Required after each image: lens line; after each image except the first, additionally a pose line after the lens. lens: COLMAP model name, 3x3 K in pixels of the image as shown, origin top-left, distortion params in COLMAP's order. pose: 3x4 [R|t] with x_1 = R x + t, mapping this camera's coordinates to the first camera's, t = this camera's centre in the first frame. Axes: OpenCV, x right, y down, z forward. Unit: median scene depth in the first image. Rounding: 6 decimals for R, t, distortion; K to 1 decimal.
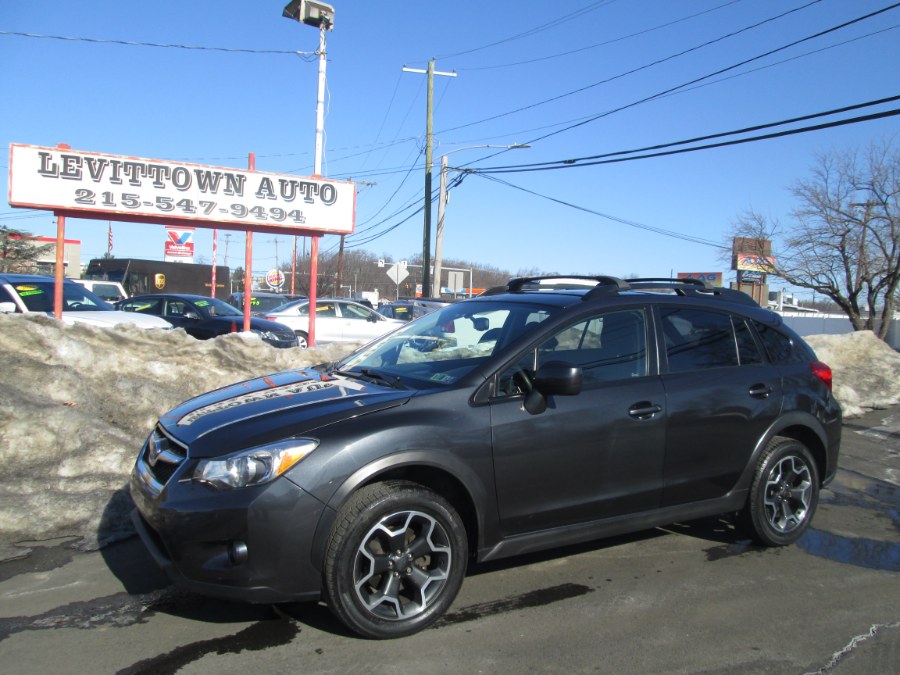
lens RADIAL K [[774.4, 0, 448.6], [0, 774.4, 339.4], [0, 0, 1]] dist [-0.038128, 0.025201]
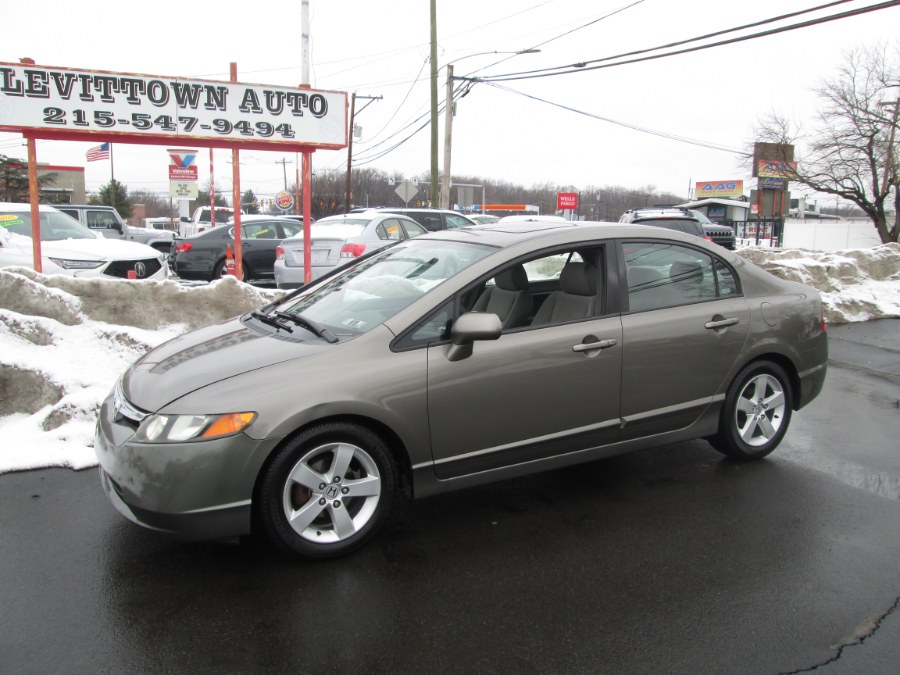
lens RADIAL K [[775.6, 0, 450.0], [0, 775.6, 337.5], [0, 0, 1]] dist [-0.021129, 0.002080]
pose [[0.999442, -0.026474, -0.020365, 0.014997], [0.028421, 0.994362, 0.102157, -0.000938], [0.017545, -0.102679, 0.994560, 0.049613]]
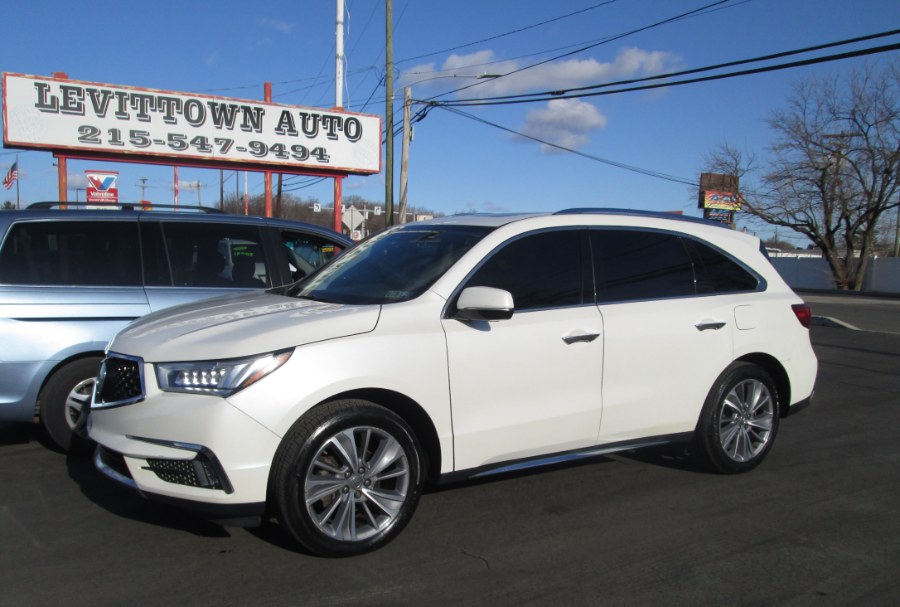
lens RADIAL K [[818.3, 0, 422.6], [0, 818.3, 361.1], [0, 0, 1]] dist [-0.026220, 0.009695]
pose [[0.998271, -0.026752, 0.052338, -0.137044], [0.021996, 0.995751, 0.089425, -0.003820], [-0.054508, -0.088119, 0.994617, 0.035222]]
